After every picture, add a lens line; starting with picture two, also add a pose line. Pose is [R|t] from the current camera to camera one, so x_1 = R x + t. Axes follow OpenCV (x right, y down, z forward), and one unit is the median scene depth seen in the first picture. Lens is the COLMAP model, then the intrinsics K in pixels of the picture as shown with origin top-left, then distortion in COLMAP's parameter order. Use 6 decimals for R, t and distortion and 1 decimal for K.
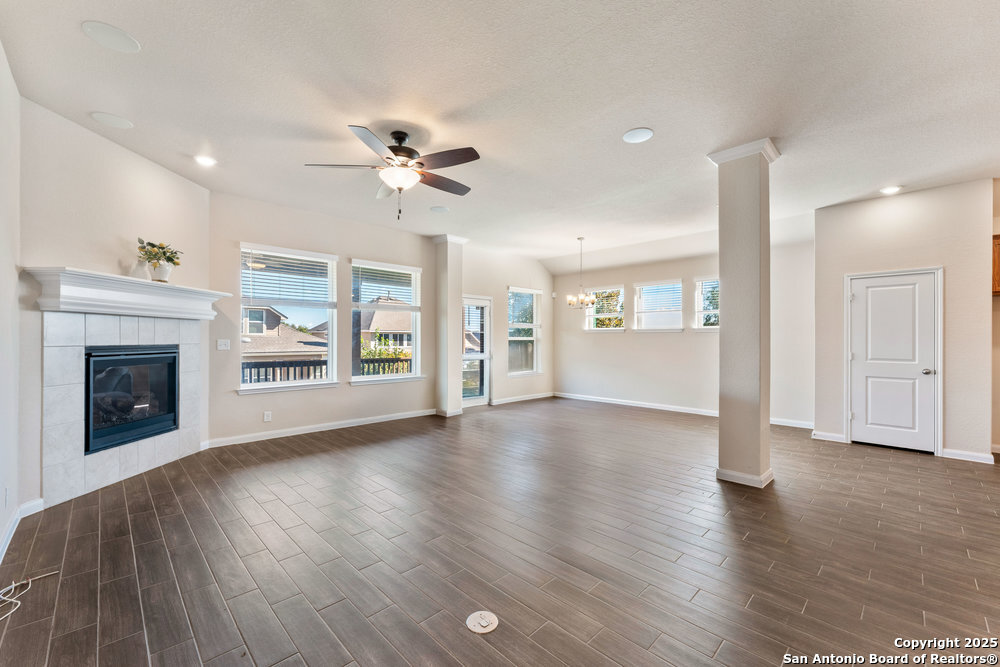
lens RADIAL K [[401.6, 0, 501.6], [0, 401.6, 337.1], [0, 0, 1]] dist [-0.005172, 0.001106]
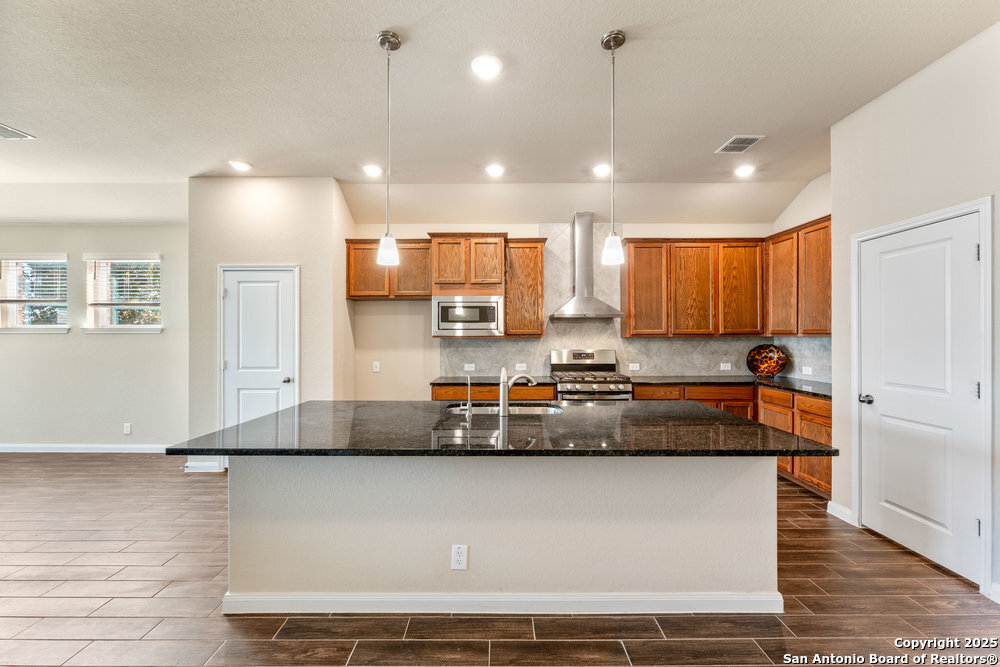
lens RADIAL K [[401.6, 0, 501.4], [0, 401.6, 333.5], [0, 0, 1]] dist [-0.005172, 0.001106]
pose [[0.704336, 0.002056, 0.709864, 0.696015], [0.001067, 0.999992, -0.003955, -0.012461], [-0.709866, 0.003543, 0.704328, 0.021141]]
